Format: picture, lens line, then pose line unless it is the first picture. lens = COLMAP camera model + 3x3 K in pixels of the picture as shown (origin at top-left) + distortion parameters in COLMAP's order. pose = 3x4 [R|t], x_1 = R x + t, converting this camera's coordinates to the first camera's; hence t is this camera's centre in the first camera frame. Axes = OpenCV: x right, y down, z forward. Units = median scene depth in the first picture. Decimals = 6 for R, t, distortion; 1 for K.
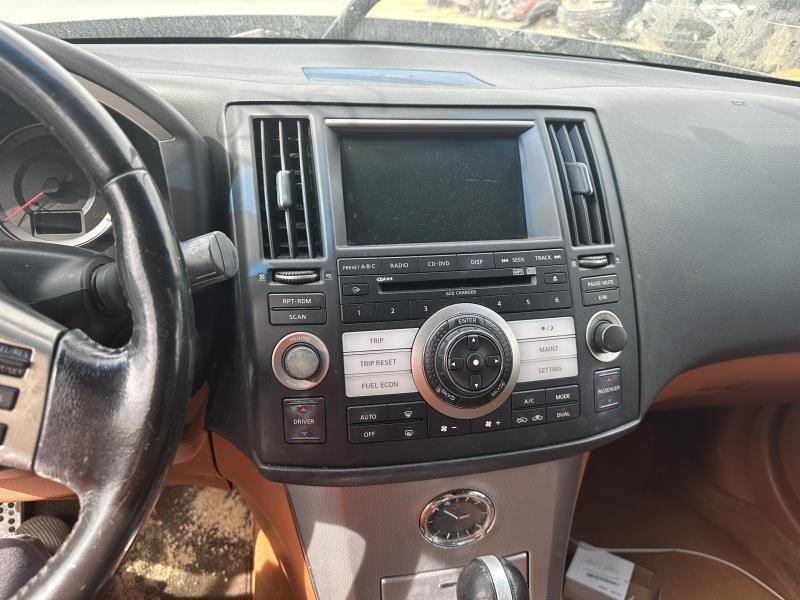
lens RADIAL K [[590.6, 0, 400.0], [0, 590.6, 300.0], [0, 0, 1]] dist [-0.006671, -0.000973]
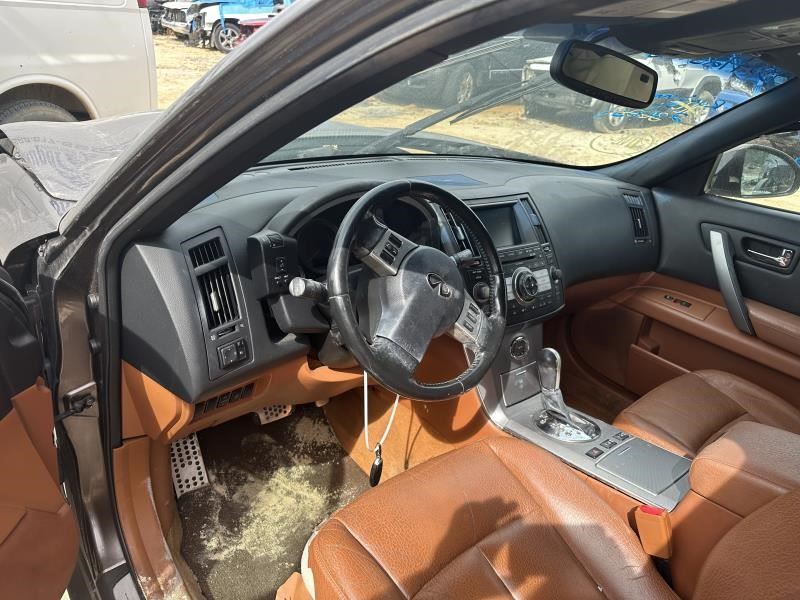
lens RADIAL K [[590.6, 0, 400.0], [0, 590.6, 300.0], [0, 0, 1]] dist [-0.006671, -0.000973]
pose [[0.895008, -0.136977, 0.424497, -1.449875], [0.150147, 0.988661, 0.002452, 0.060284], [-0.420020, 0.061542, 0.905426, -1.177074]]
